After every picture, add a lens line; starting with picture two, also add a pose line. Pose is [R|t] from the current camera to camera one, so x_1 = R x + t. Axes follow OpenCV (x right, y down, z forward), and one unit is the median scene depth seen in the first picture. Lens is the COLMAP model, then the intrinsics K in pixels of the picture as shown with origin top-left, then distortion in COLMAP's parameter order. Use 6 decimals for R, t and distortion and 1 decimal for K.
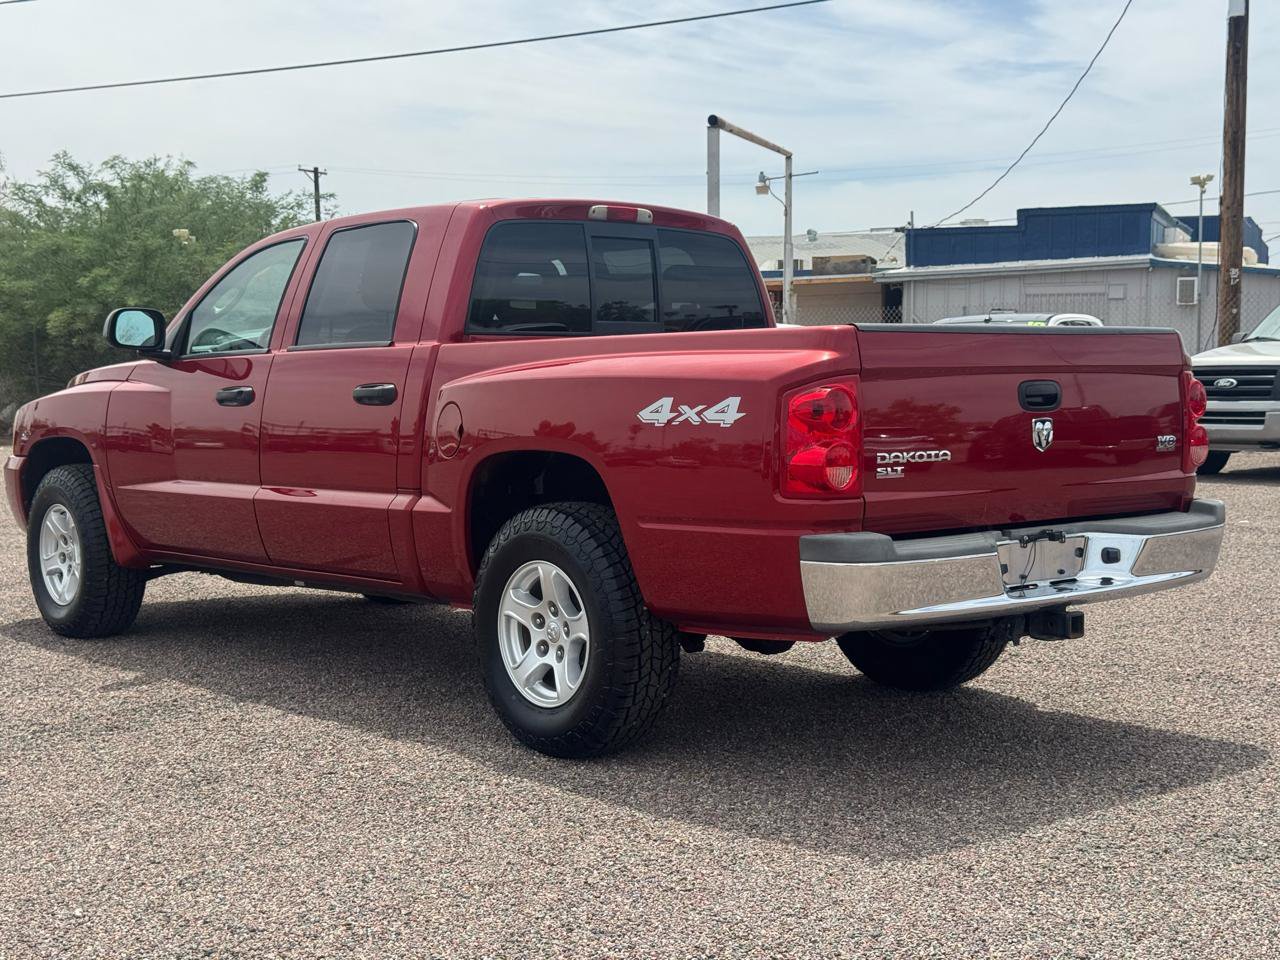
lens RADIAL K [[1798.4, 0, 649.1], [0, 1798.4, 489.5], [0, 0, 1]] dist [0.158824, -0.187065]
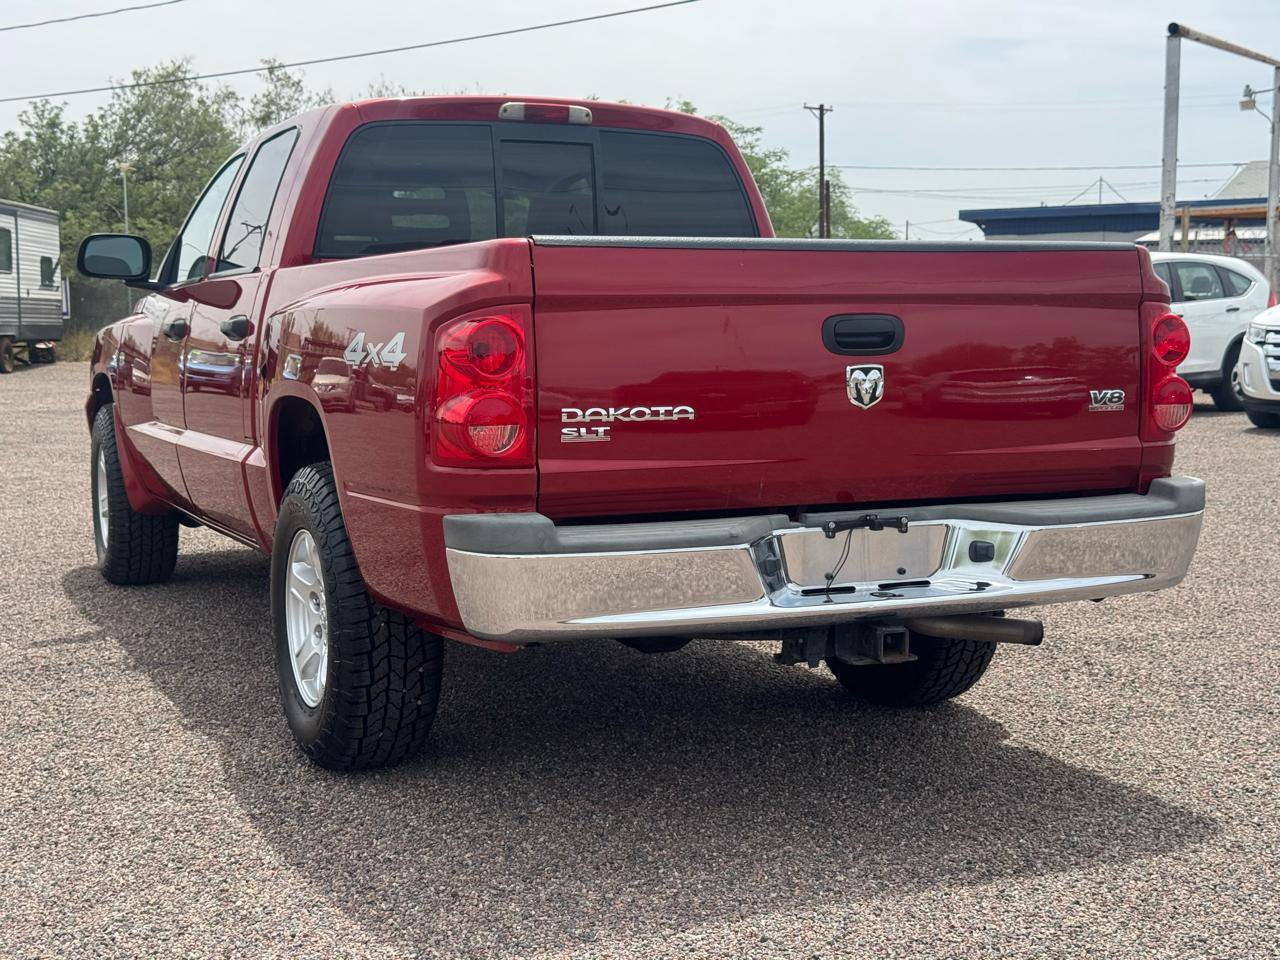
lens RADIAL K [[1798.4, 0, 649.1], [0, 1798.4, 489.5], [0, 0, 1]] dist [0.158824, -0.187065]
pose [[0.956315, 0.030798, -0.290713, 0.349141], [-0.021139, 0.999117, 0.036310, -0.013210], [0.291574, -0.028579, 0.956121, 0.265120]]
